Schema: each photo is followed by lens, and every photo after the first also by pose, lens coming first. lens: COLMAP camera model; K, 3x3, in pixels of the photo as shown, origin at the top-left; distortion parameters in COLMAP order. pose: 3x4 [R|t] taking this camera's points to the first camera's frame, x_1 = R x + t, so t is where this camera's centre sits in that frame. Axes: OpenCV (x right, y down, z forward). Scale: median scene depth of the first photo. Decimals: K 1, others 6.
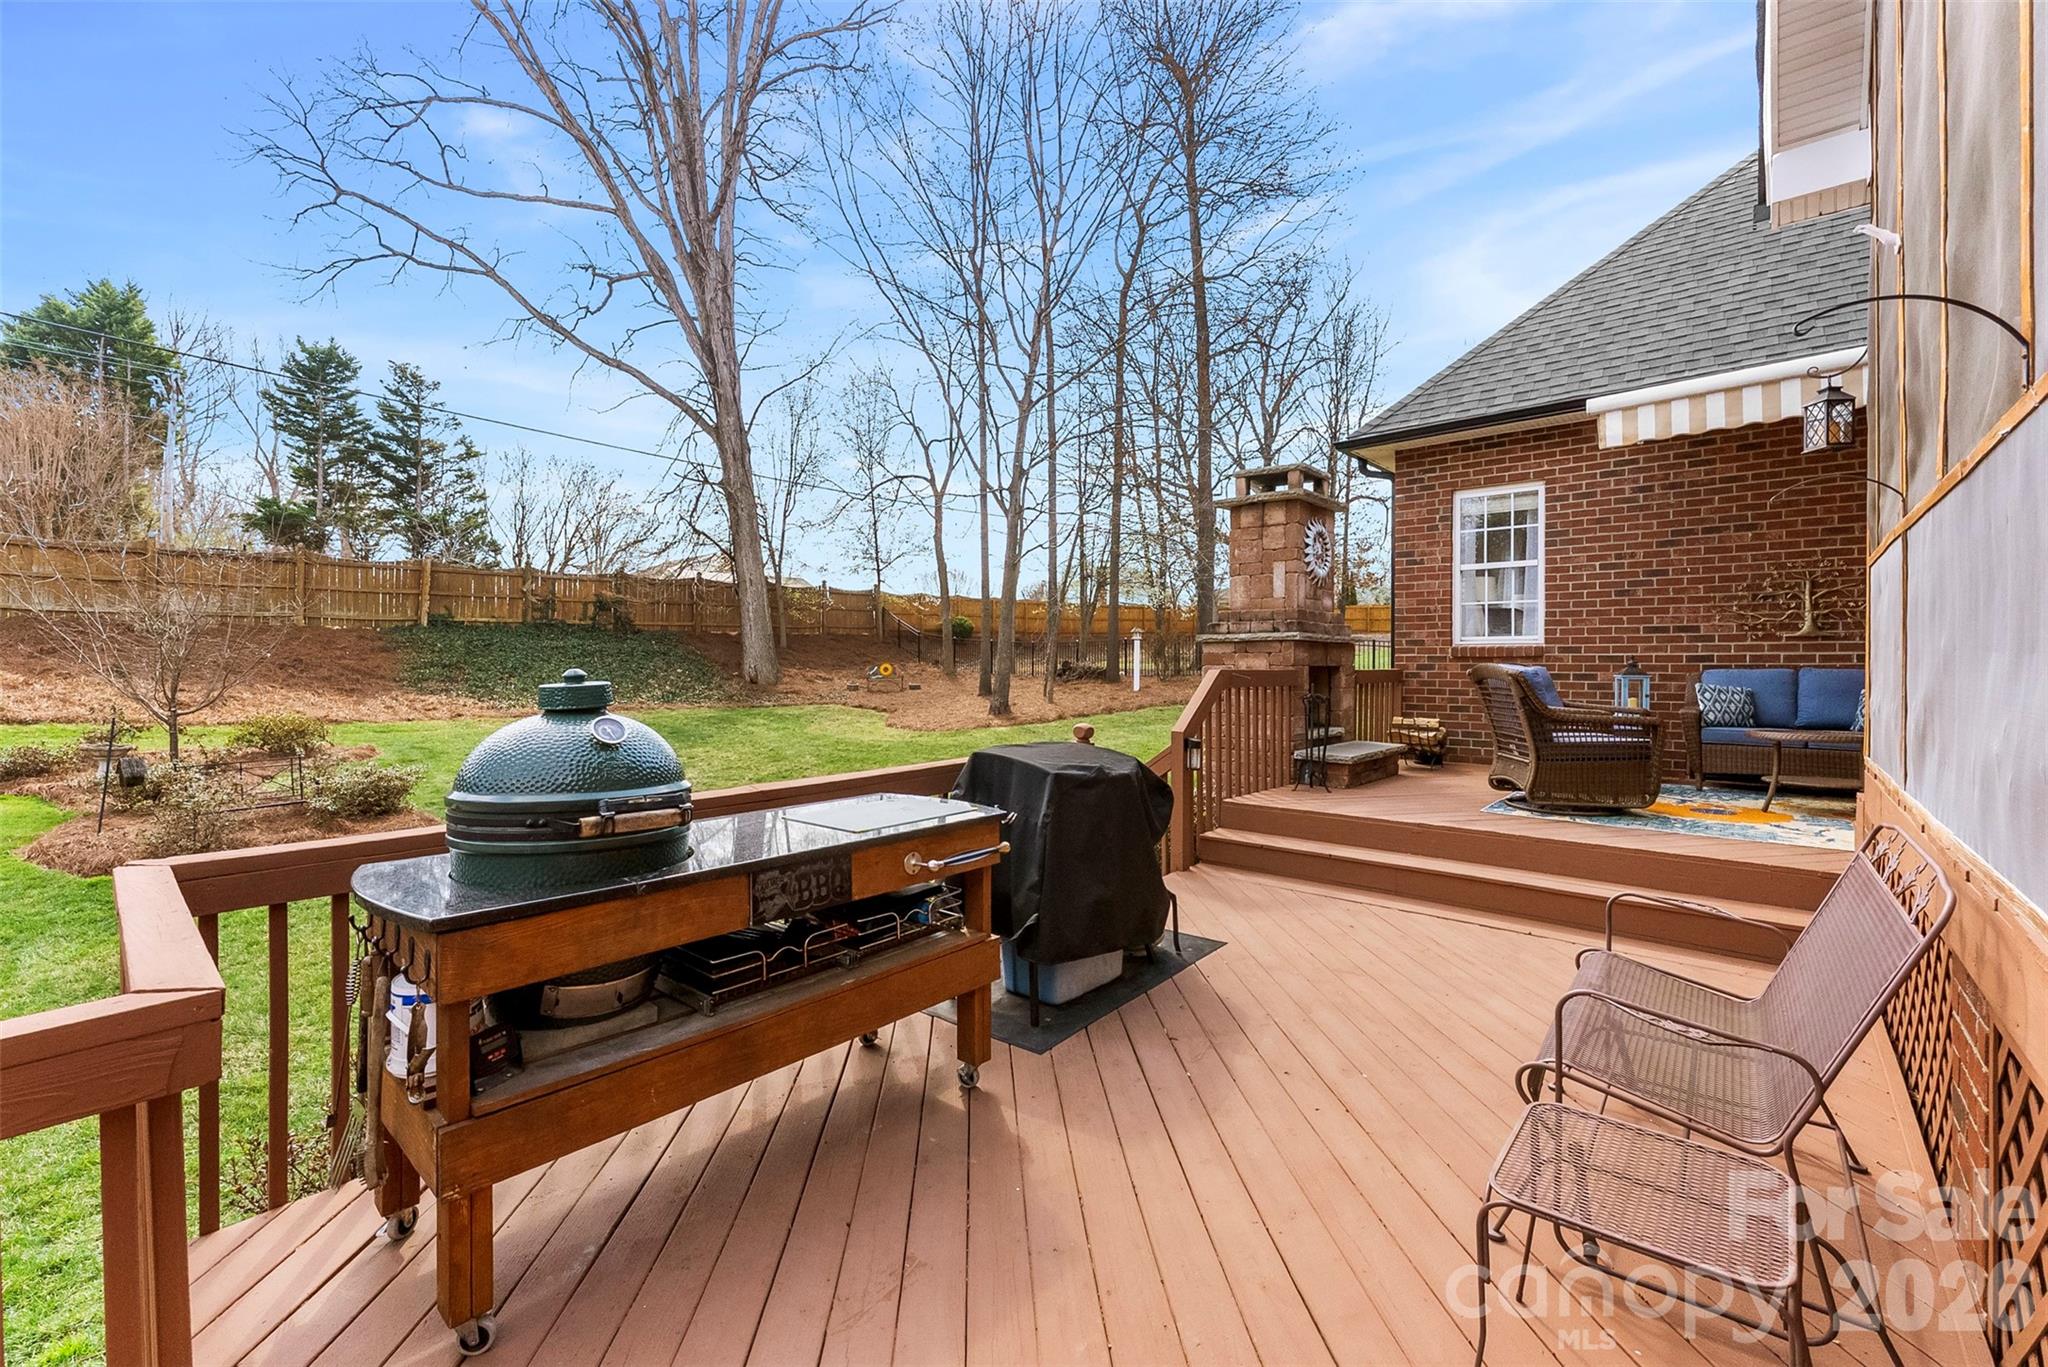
lens RADIAL K [[834.8, 0, 1029.7], [0, 834.8, 677.2], [0, 0, 1]] dist [-0.007069, 0.001353]
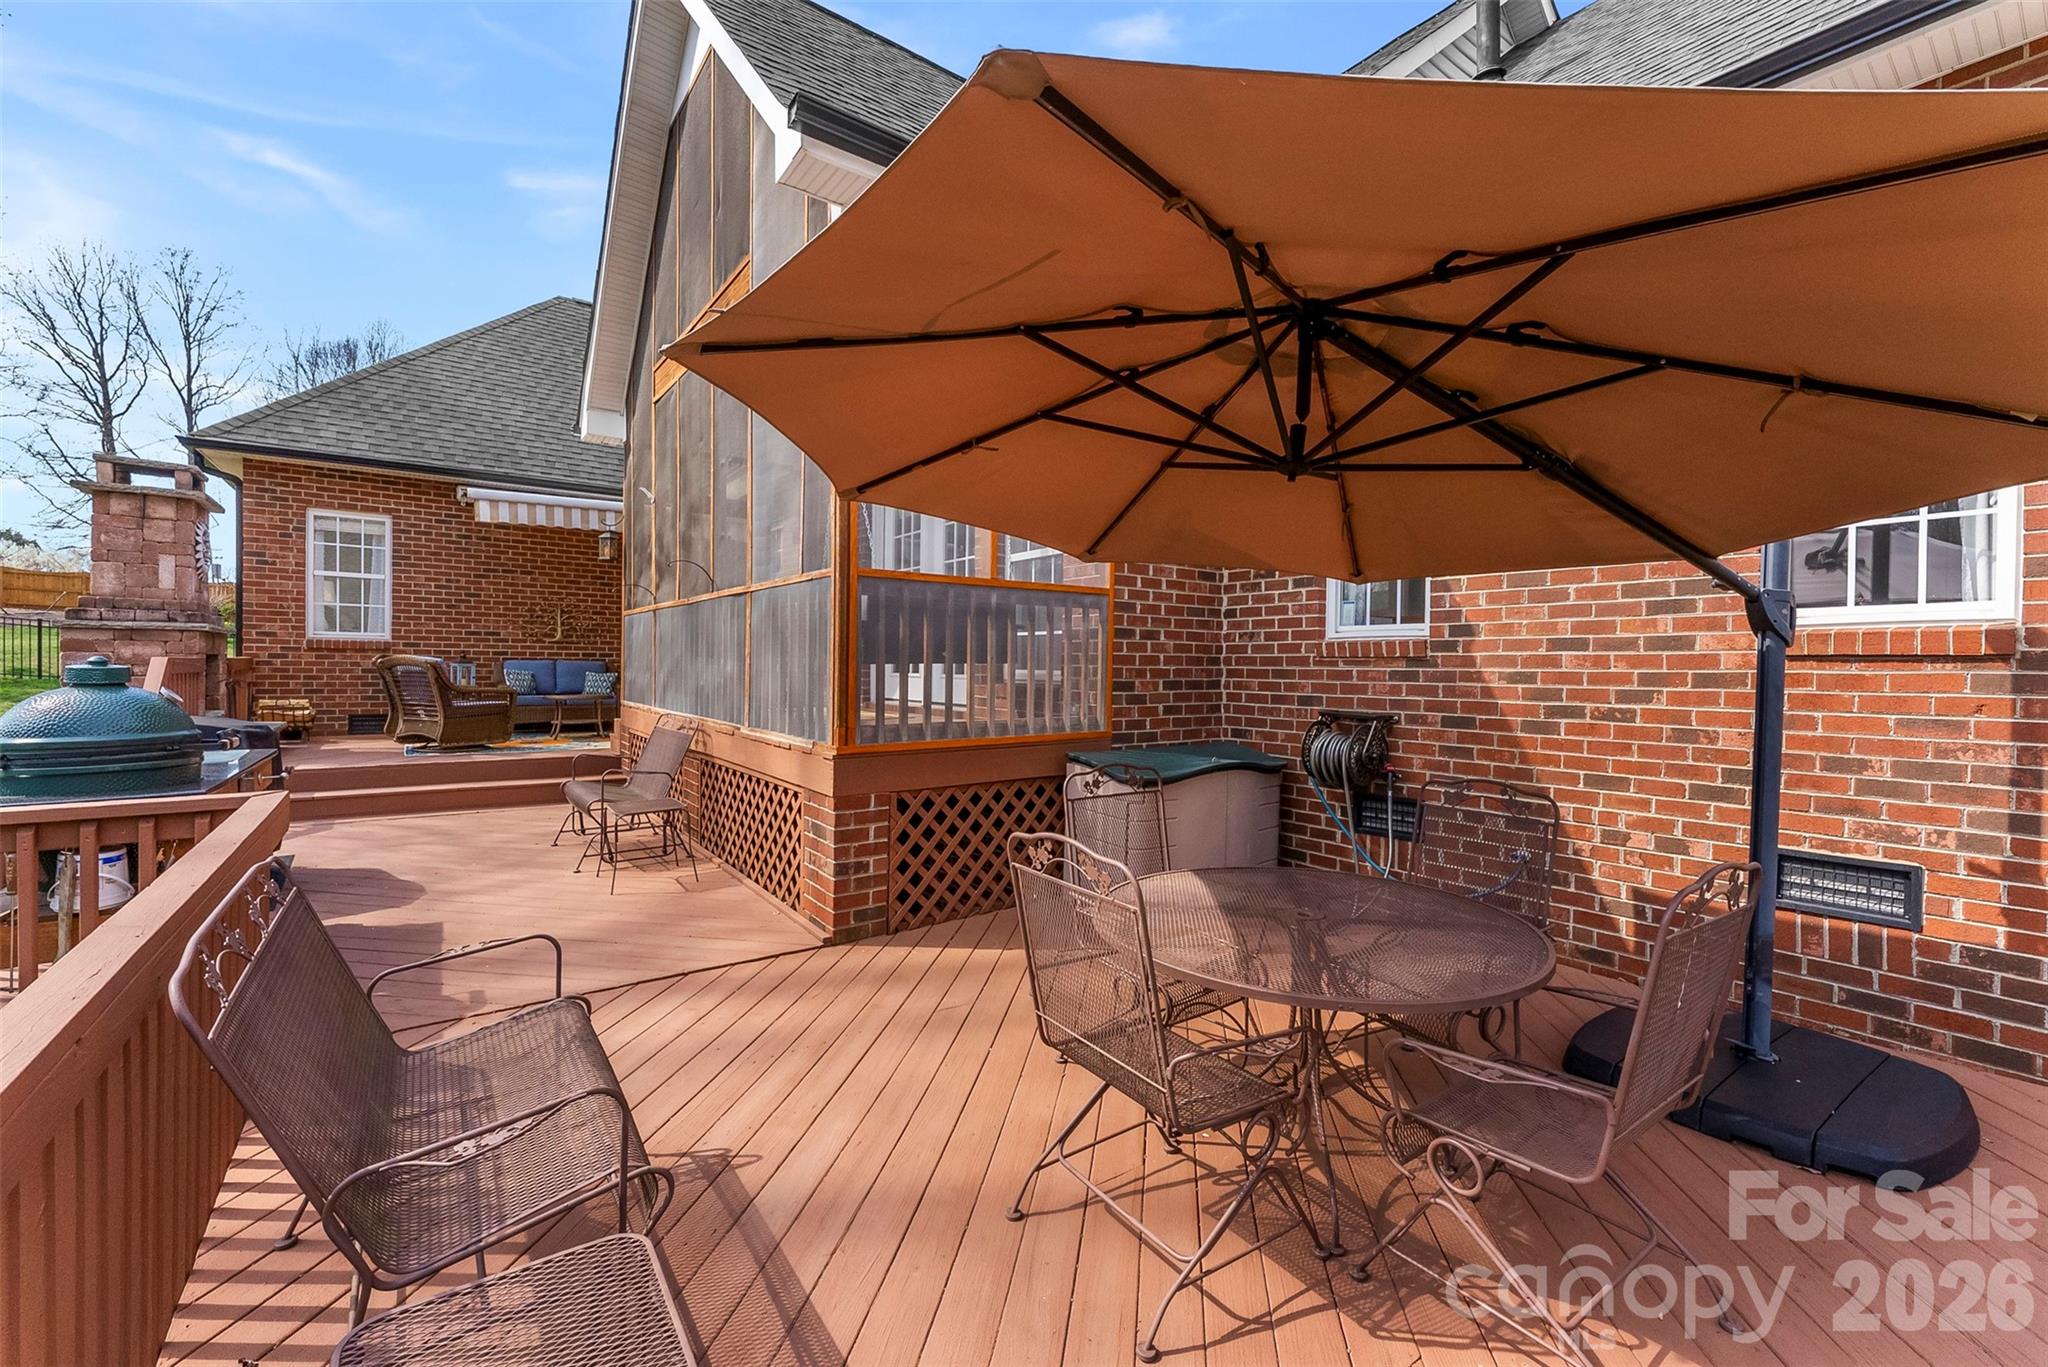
lens RADIAL K [[834.8, 0, 1035.4], [0, 834.8, 676.2], [0, 0, 1]] dist [-0.007069, 0.001353]
pose [[0.198930, -0.010562, 0.979957, -0.467185], [-0.000381, 0.999941, 0.010855, 0.002855], [-0.980014, -0.002532, 0.198914, -0.258651]]
